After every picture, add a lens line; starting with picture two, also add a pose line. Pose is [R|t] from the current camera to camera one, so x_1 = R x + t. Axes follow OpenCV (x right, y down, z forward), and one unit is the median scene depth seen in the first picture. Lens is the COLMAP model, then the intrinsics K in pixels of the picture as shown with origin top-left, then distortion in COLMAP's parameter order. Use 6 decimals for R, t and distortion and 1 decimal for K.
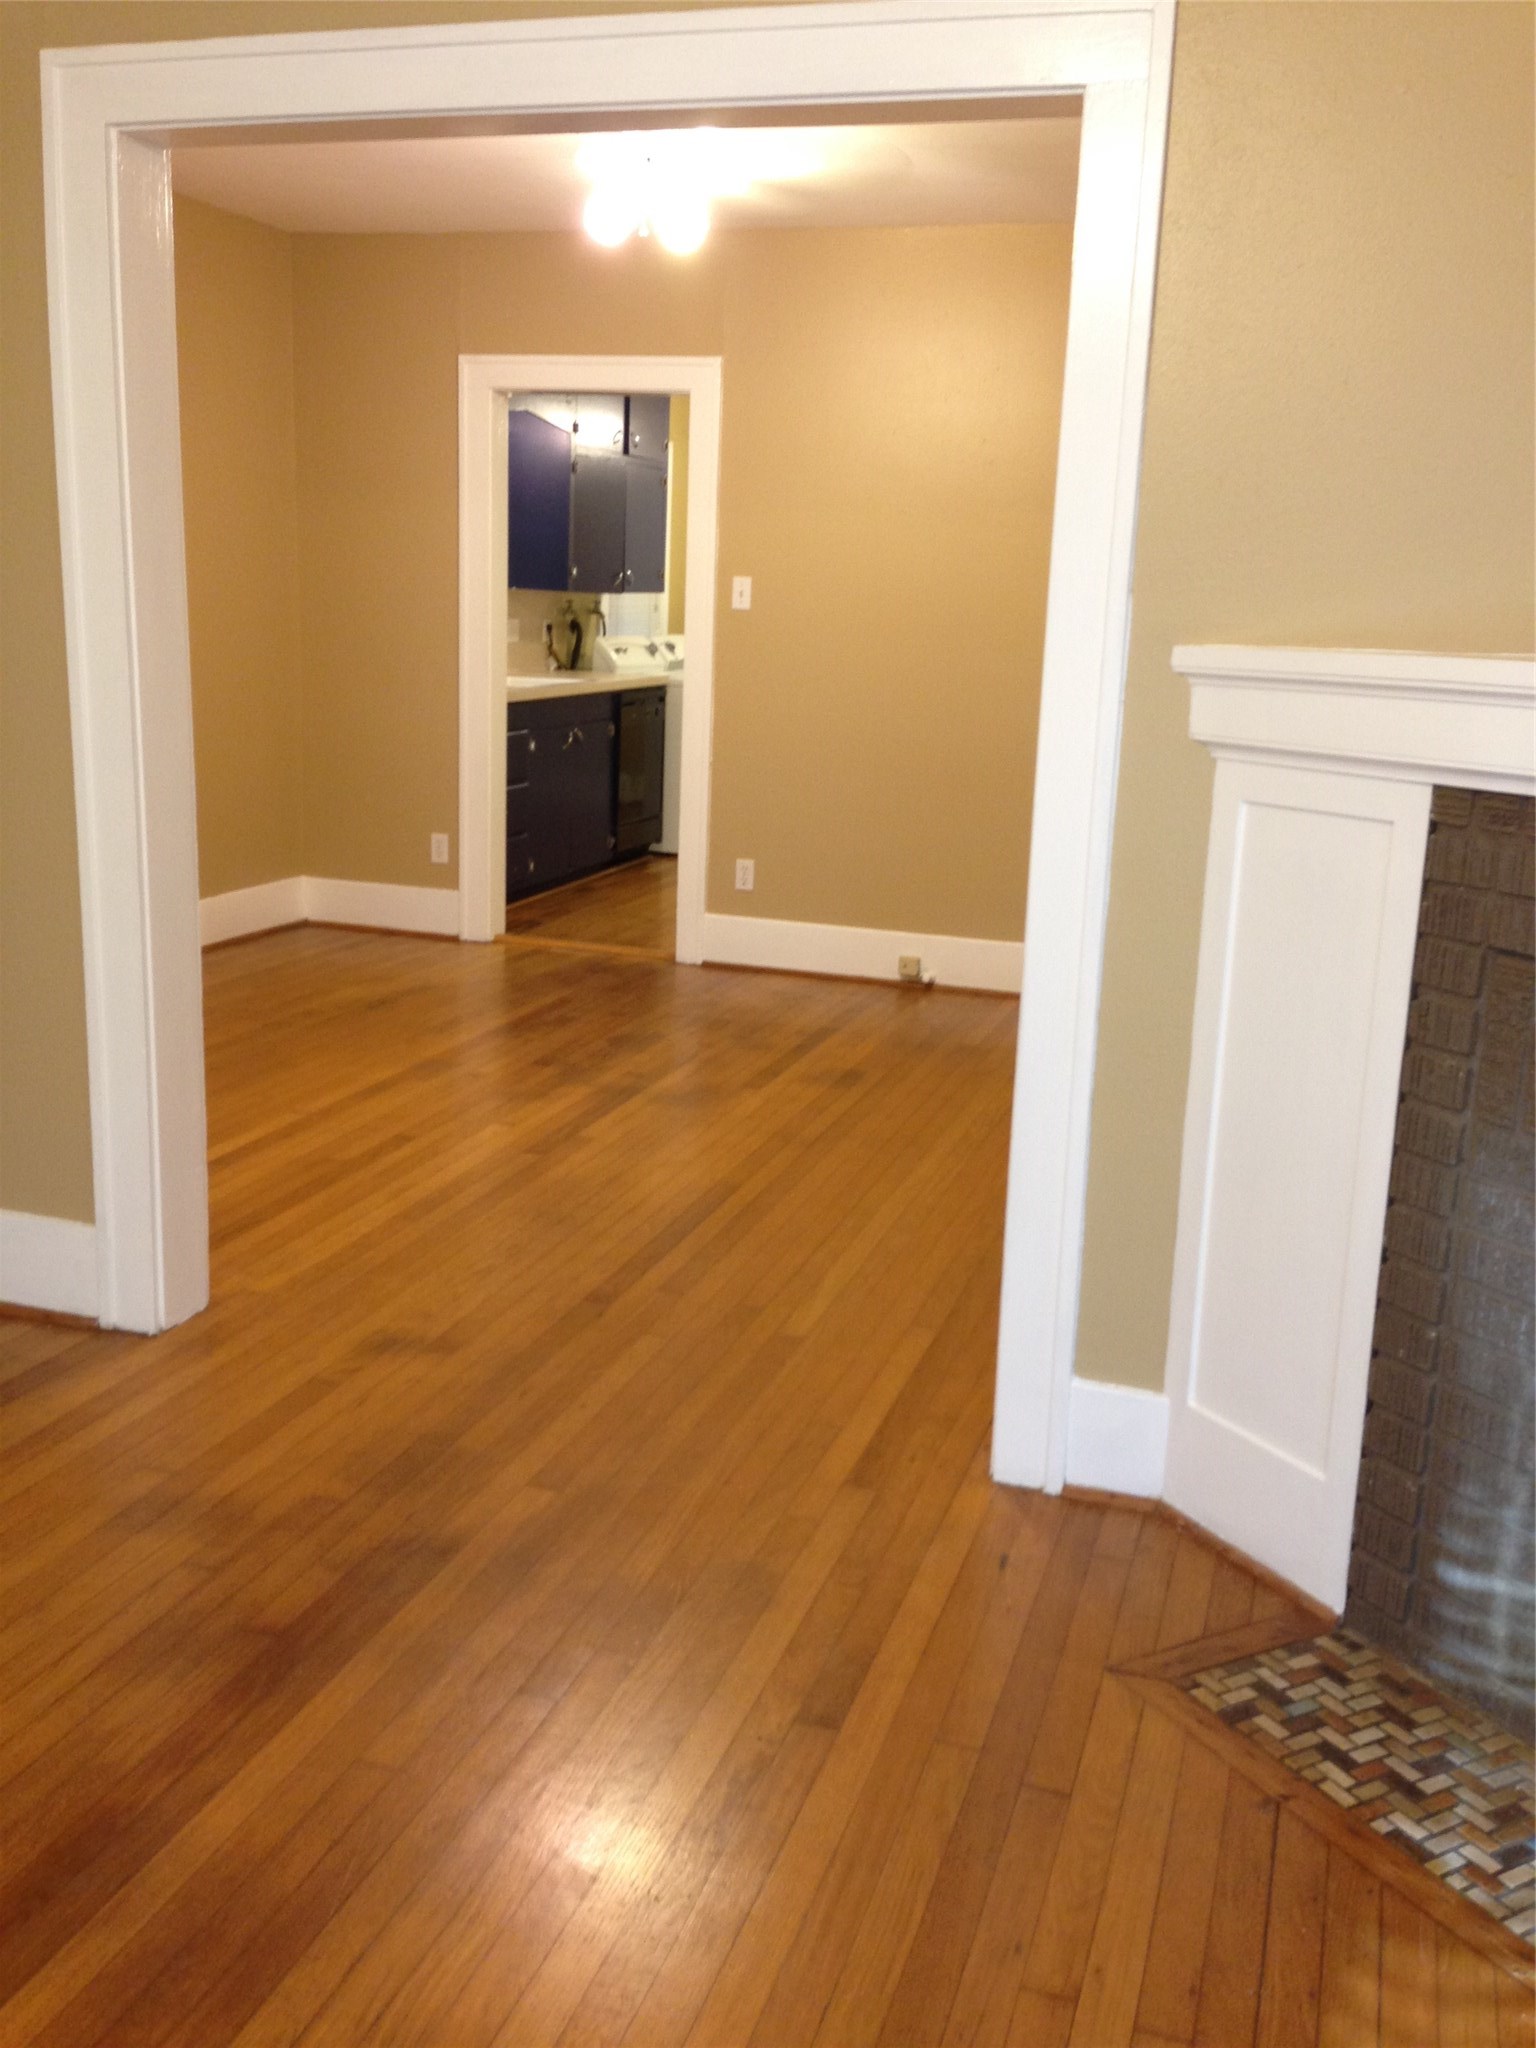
lens RADIAL K [[1914.3, 0, 768.0], [0, 1914.3, 1024.0], [0, 0, 1]] dist [0.123499, -0.239771]
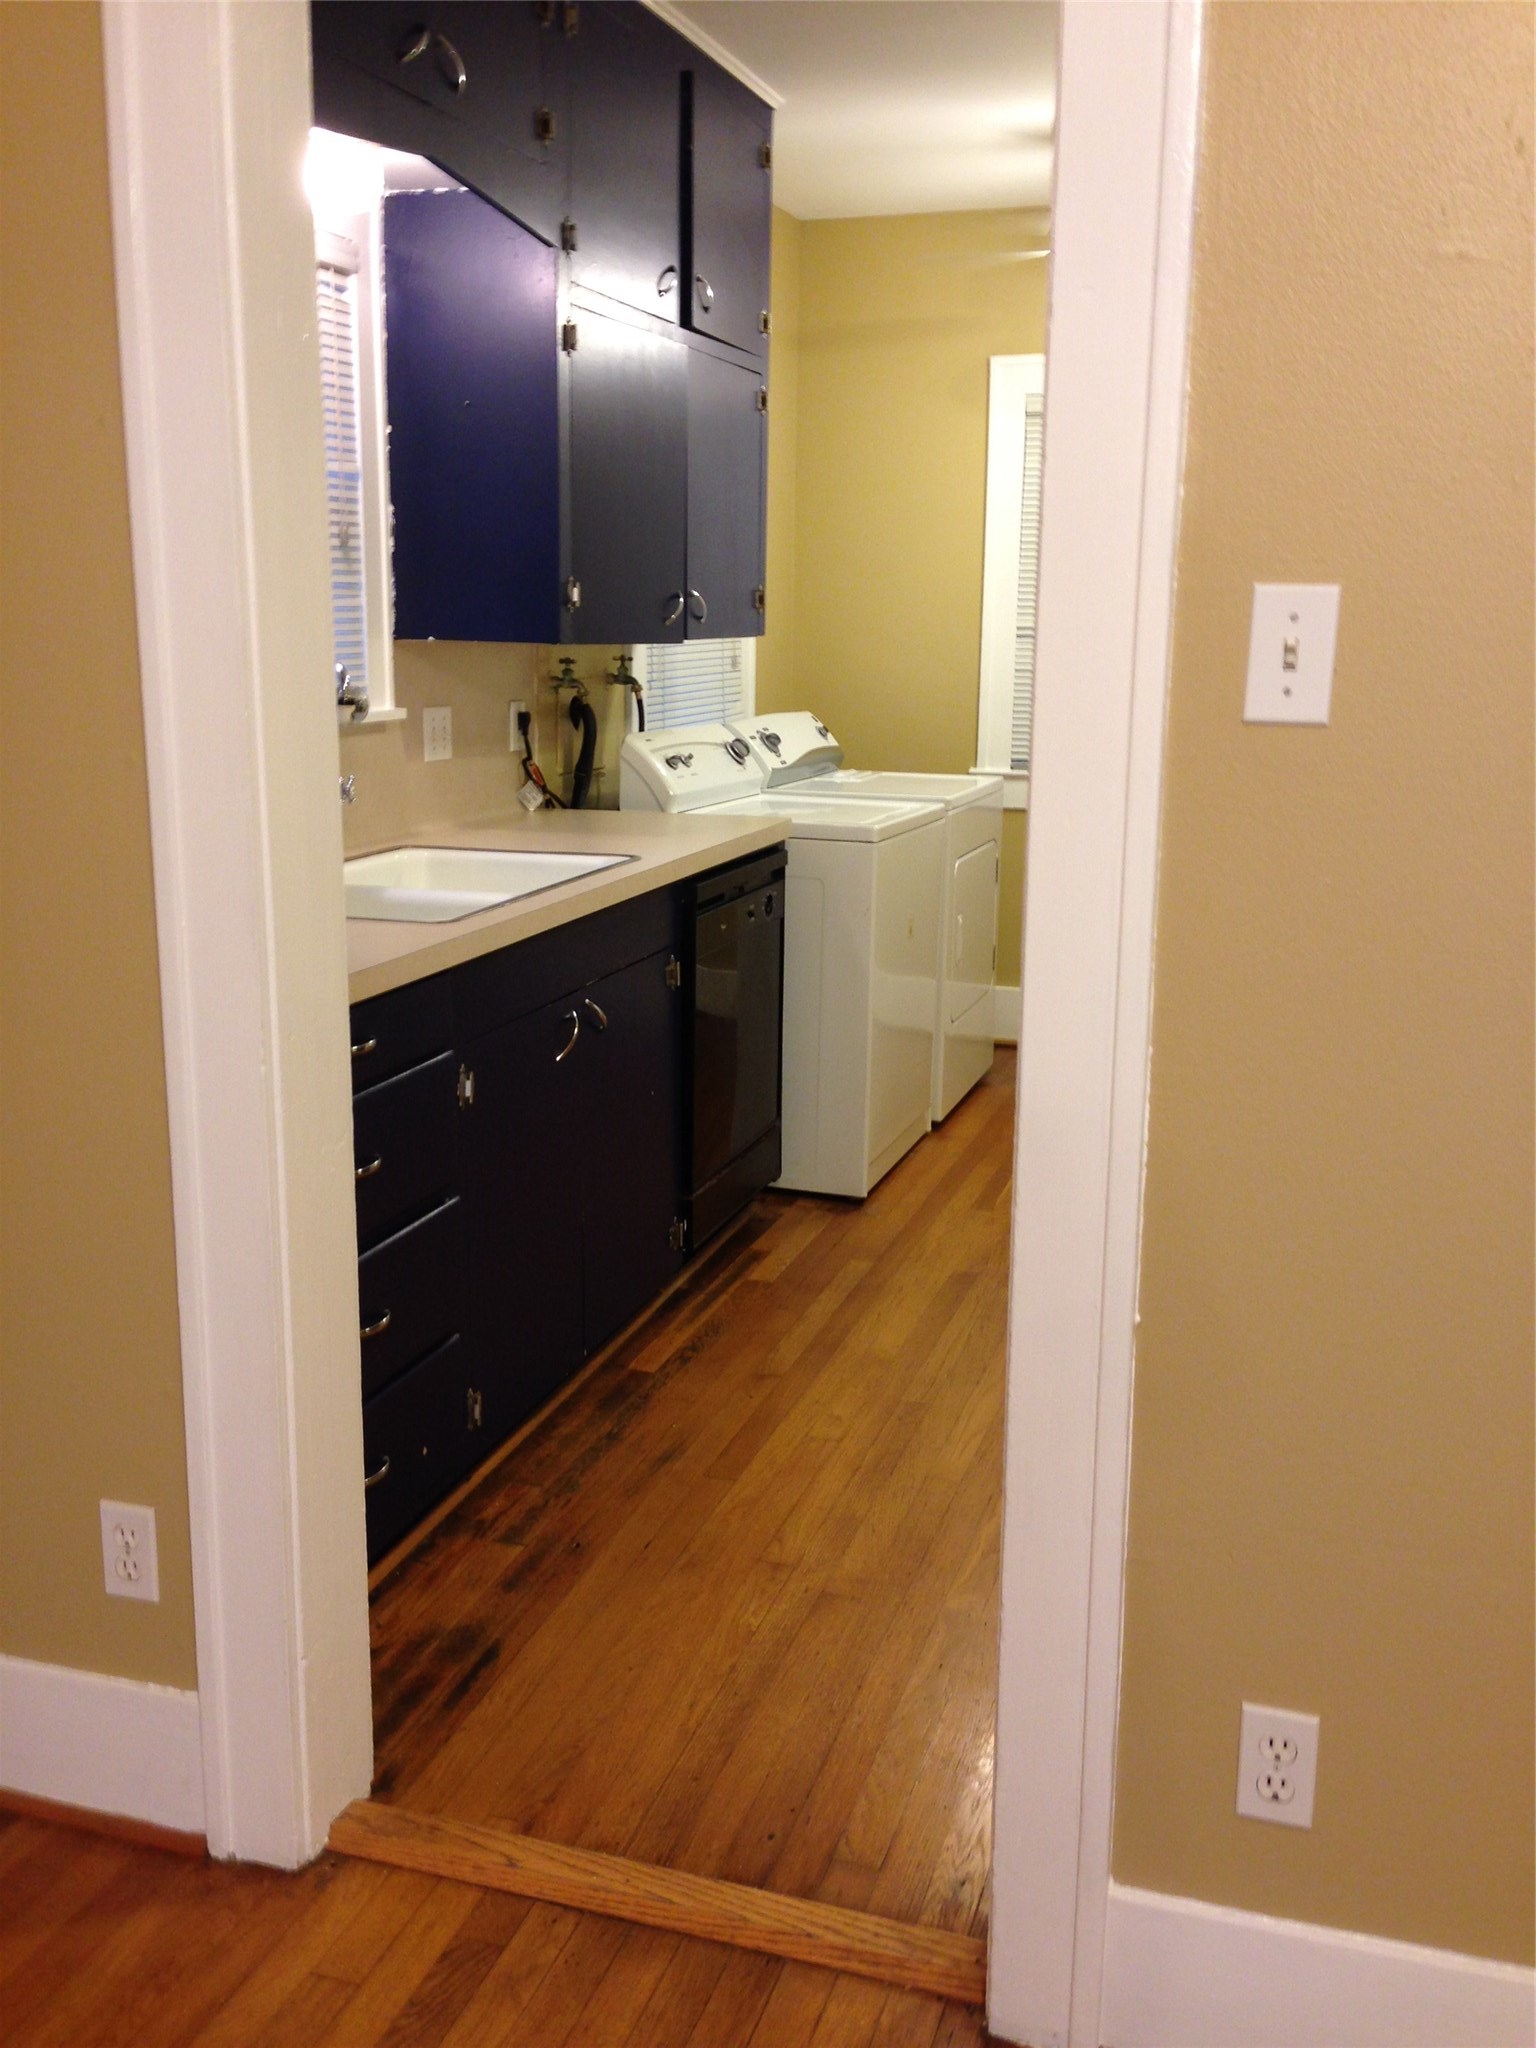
lens RADIAL K [[1886.3, 0, 768.0], [0, 1886.3, 1024.0], [0, 0, 1]] dist [0.031690, -0.007488]
pose [[0.999542, -0.029277, -0.007618, -0.054035], [0.029210, 0.999534, -0.008857, -0.127660], [0.007874, 0.008631, 0.999932, 0.550631]]
